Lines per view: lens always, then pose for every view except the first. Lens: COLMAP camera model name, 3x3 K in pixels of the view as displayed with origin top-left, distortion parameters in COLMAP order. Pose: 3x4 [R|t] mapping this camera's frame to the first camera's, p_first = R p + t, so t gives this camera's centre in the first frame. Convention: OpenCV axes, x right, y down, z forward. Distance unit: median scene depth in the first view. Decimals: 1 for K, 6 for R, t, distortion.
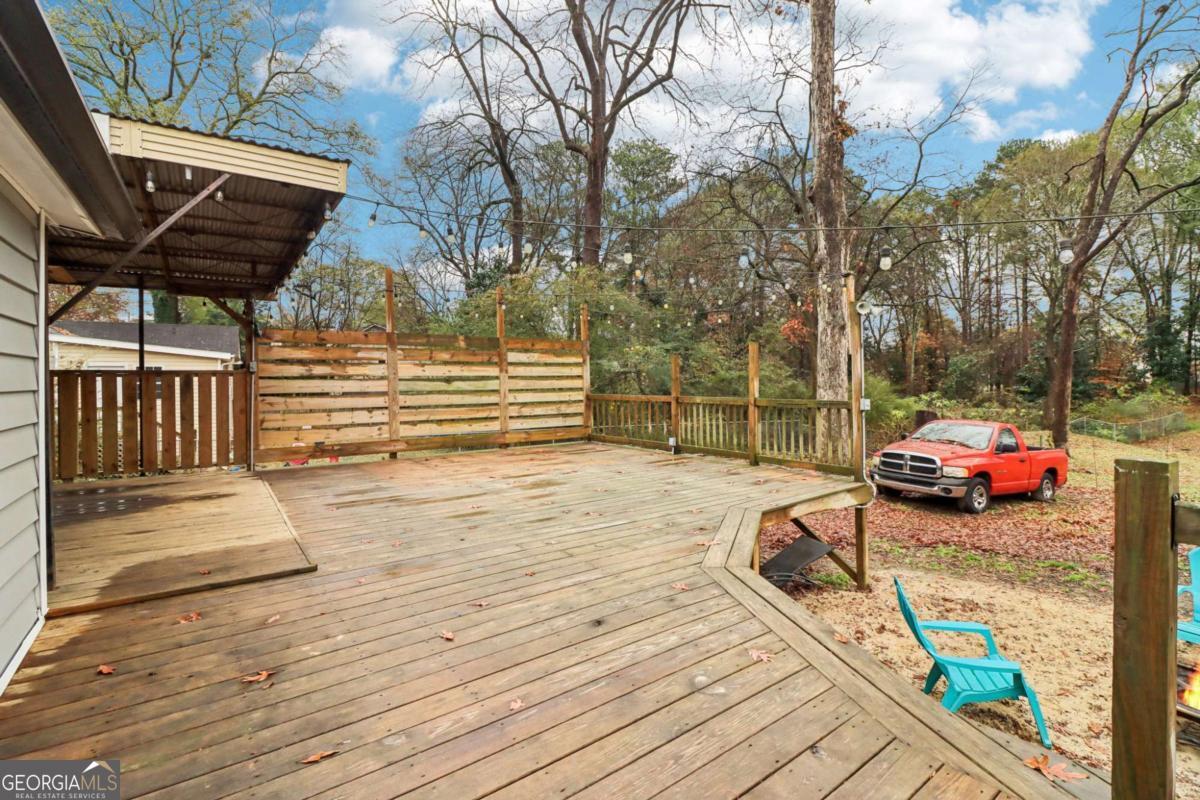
lens RADIAL K [[553.1, 0, 601.2], [0, 553.1, 388.2], [0, 0, 1]] dist [-0.009519, -0.000271]
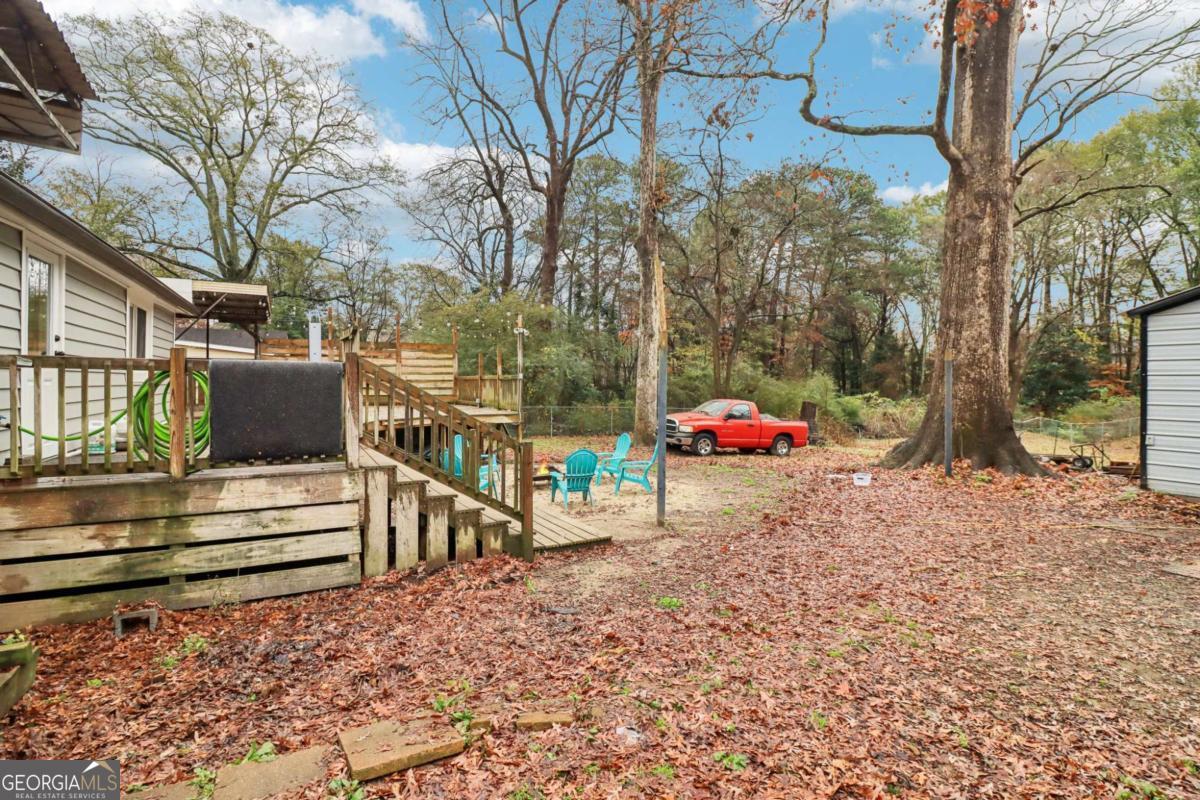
lens RADIAL K [[581.5, 0, 603.8], [0, 581.5, 392.2], [0, 0, 1]] dist [-0.003948, -0.000244]
pose [[0.992540, 0.012714, -0.121258, 0.603589], [-0.012708, 0.999919, 0.000820, 0.048495], [0.121258, 0.000727, 0.992621, -0.657250]]
